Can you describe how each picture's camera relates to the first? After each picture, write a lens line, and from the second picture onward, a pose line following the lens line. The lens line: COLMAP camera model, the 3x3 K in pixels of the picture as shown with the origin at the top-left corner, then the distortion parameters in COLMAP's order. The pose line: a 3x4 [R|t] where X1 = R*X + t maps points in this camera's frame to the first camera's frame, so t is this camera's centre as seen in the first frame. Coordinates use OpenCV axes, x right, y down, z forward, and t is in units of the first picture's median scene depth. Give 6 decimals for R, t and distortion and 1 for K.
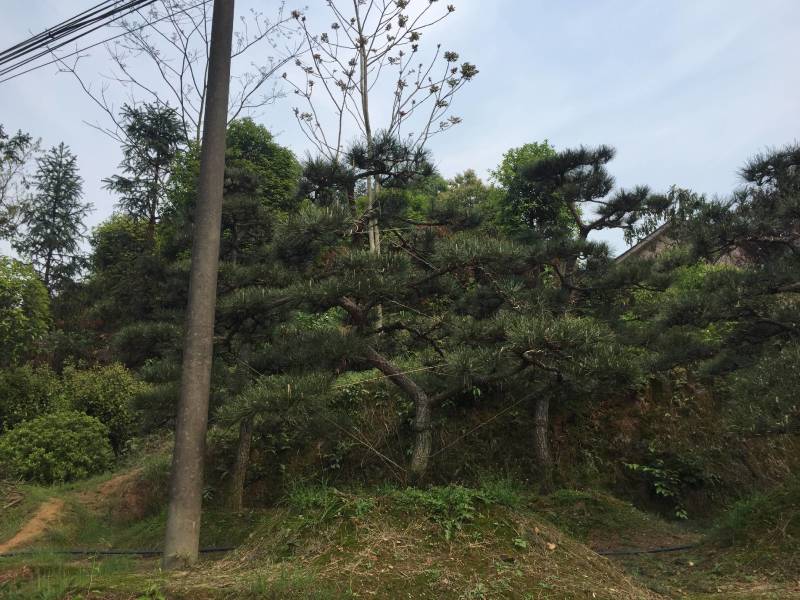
lens RADIAL K [[686.6, 0, 400.0], [0, 686.6, 288.8], [0, 0, 1]] dist [0.068162, -0.123859]
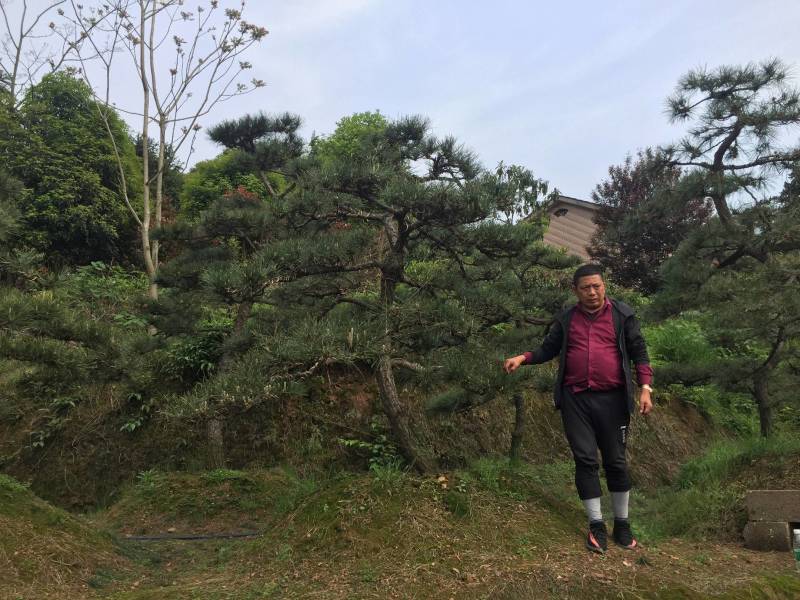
lens RADIAL K [[686.6, 0, 400.0], [0, 686.6, 288.8], [0, 0, 1]] dist [0.068162, -0.123859]
pose [[0.995428, 0.019714, 0.093462, 0.225497], [-0.023745, 0.998827, 0.042211, -0.005032], [-0.092520, -0.044237, 0.994728, 0.014460]]
